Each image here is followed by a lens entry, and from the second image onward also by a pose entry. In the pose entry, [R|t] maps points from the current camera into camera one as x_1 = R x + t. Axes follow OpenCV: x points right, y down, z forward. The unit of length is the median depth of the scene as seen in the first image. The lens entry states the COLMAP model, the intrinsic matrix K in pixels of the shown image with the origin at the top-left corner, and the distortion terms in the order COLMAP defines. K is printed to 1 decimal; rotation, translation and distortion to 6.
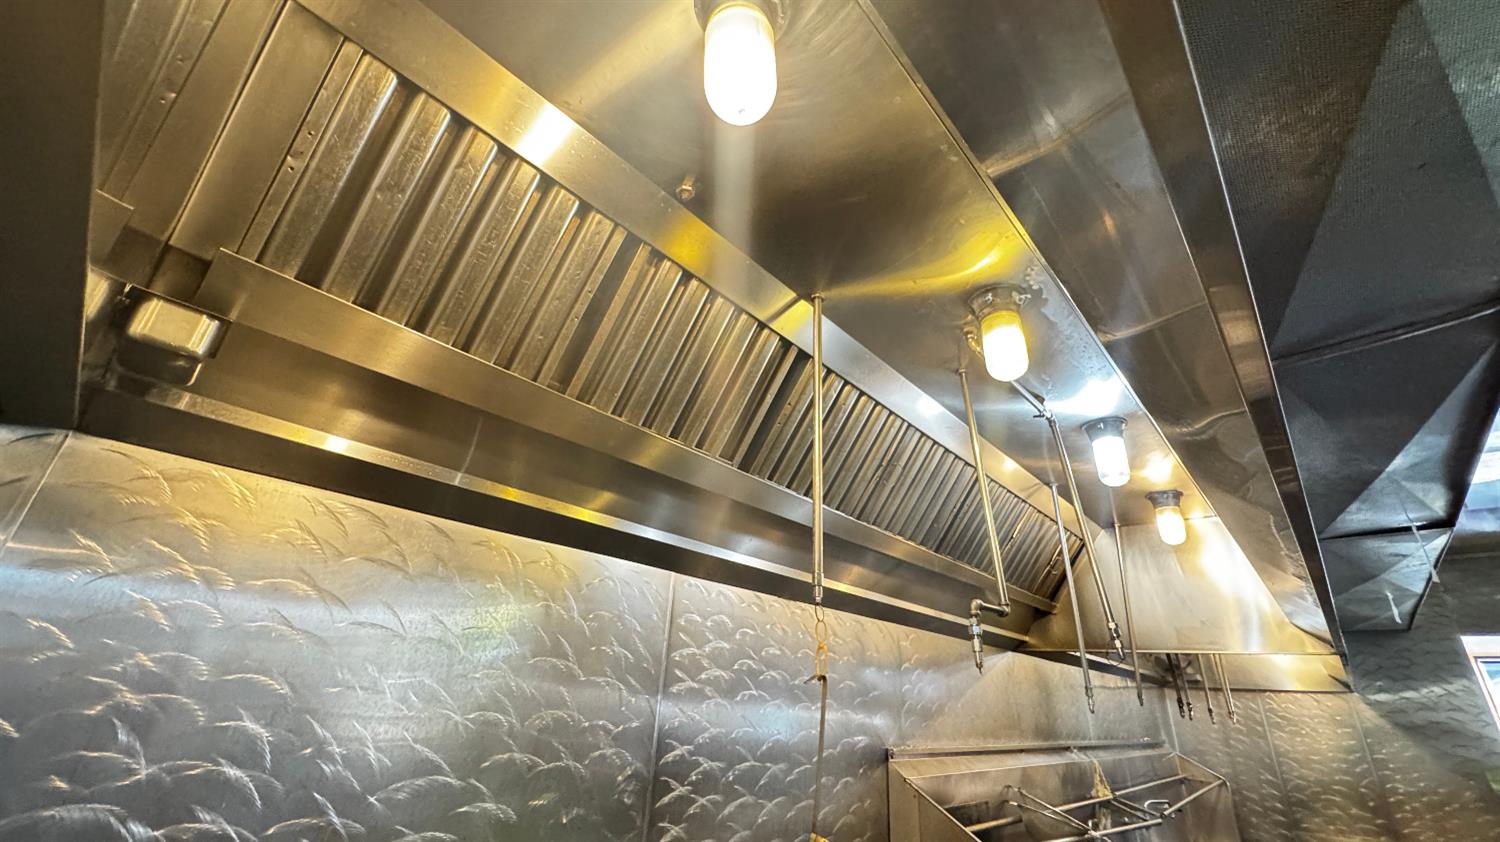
lens RADIAL K [[598.4, 0, 743.1], [0, 598.4, 422.7], [0, 0, 1]] dist [-0.003348, 0.000476]
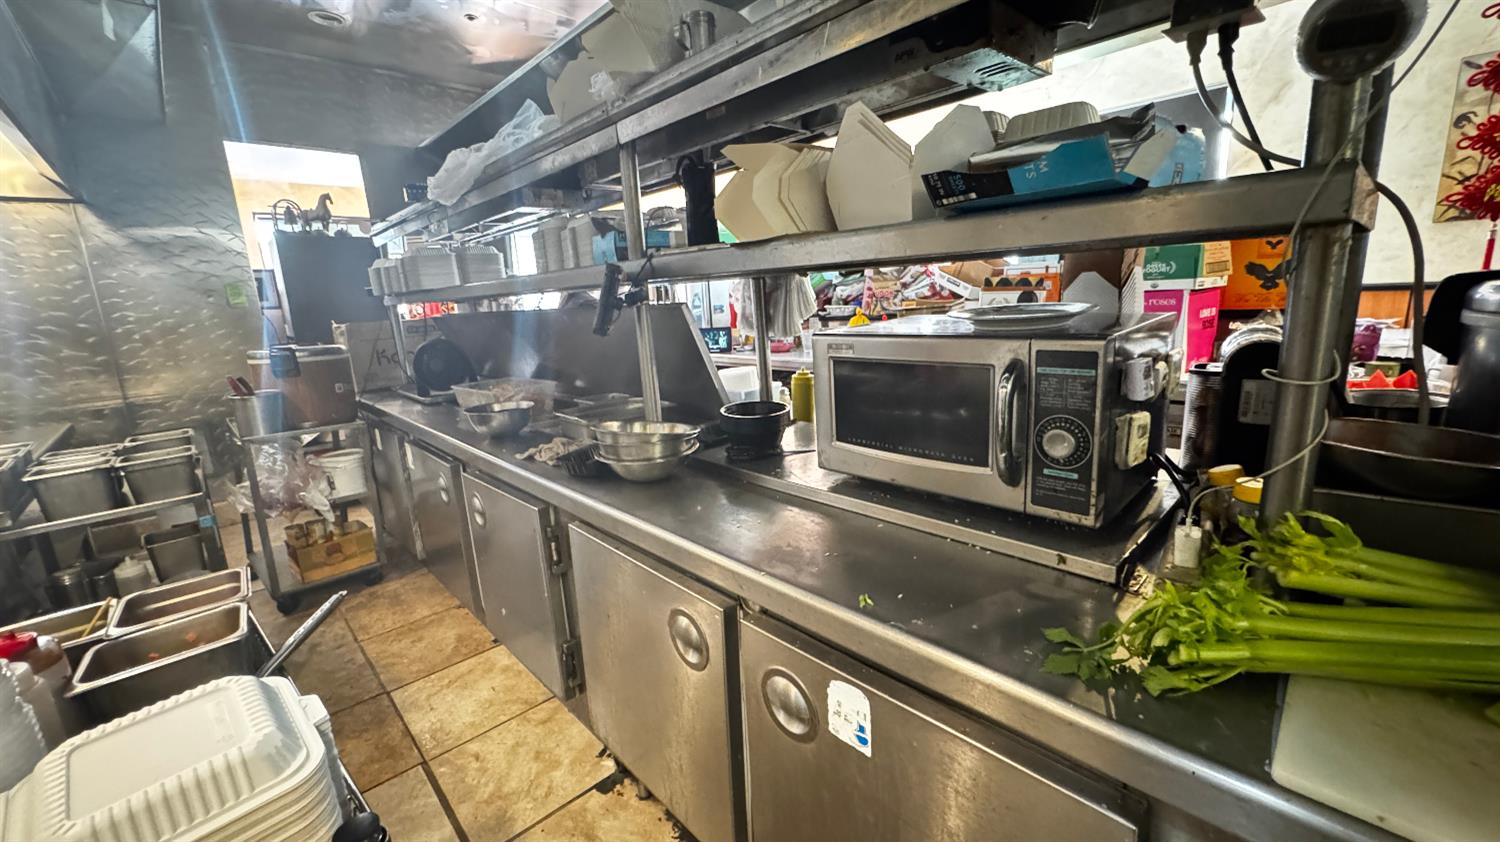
lens RADIAL K [[598.4, 0, 747.8], [0, 598.4, 422.6], [0, 0, 1]] dist [-0.003348, 0.000476]
pose [[0.066412, -0.275584, 0.958980, 0.346734], [-0.364659, 0.887914, 0.280416, 0.211423], [-0.928770, -0.368323, -0.041526, 0.207580]]
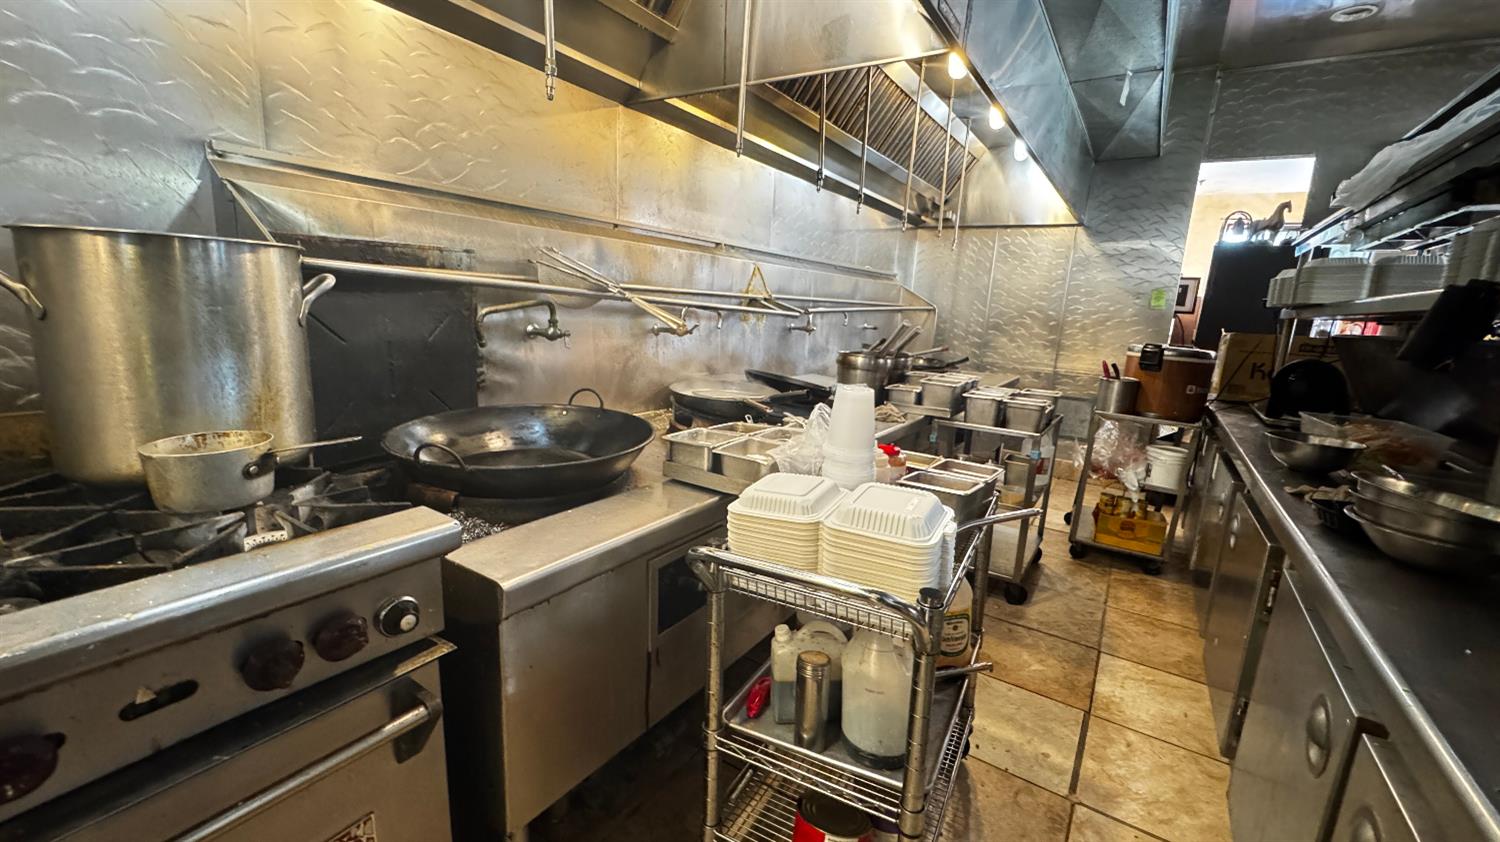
lens RADIAL K [[598.4, 0, 753.8], [0, 598.4, 420.8], [0, 0, 1]] dist [-0.003348, 0.000476]
pose [[0.985722, -0.045048, 0.162246, 0.341474], [-0.060082, 0.806025, 0.588824, 0.178091], [-0.157299, -0.590164, 0.791810, 0.124755]]
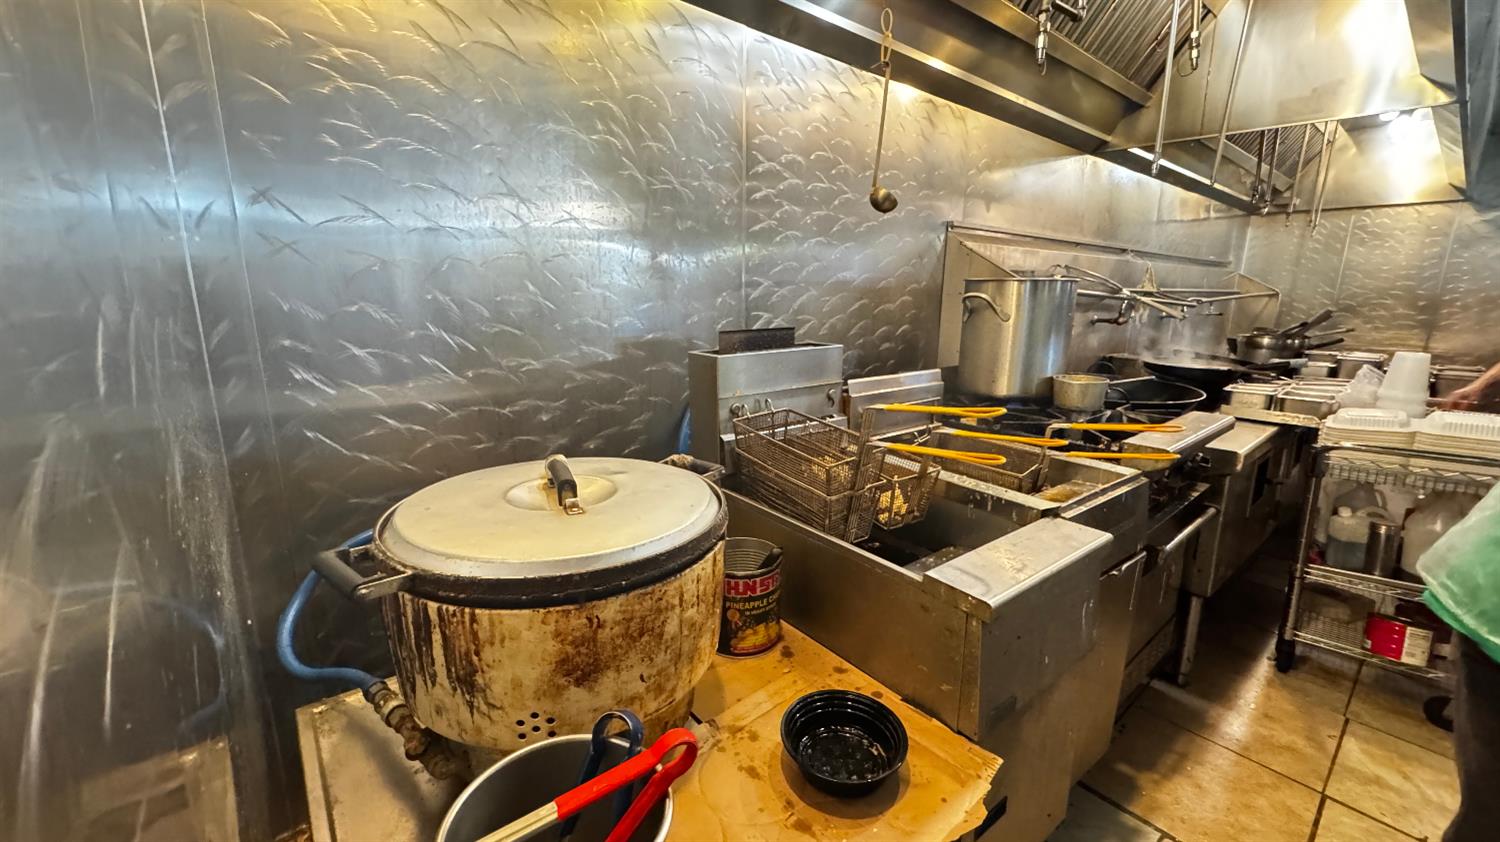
lens RADIAL K [[598.4, 0, 745.4], [0, 598.4, 419.6], [0, 0, 1]] dist [-0.003348, 0.000476]
pose [[0.990974, -0.027875, -0.131122, 0.000042], [0.100558, 0.801398, 0.589617, 0.062849], [0.088645, -0.597481, 0.796968, -0.070570]]
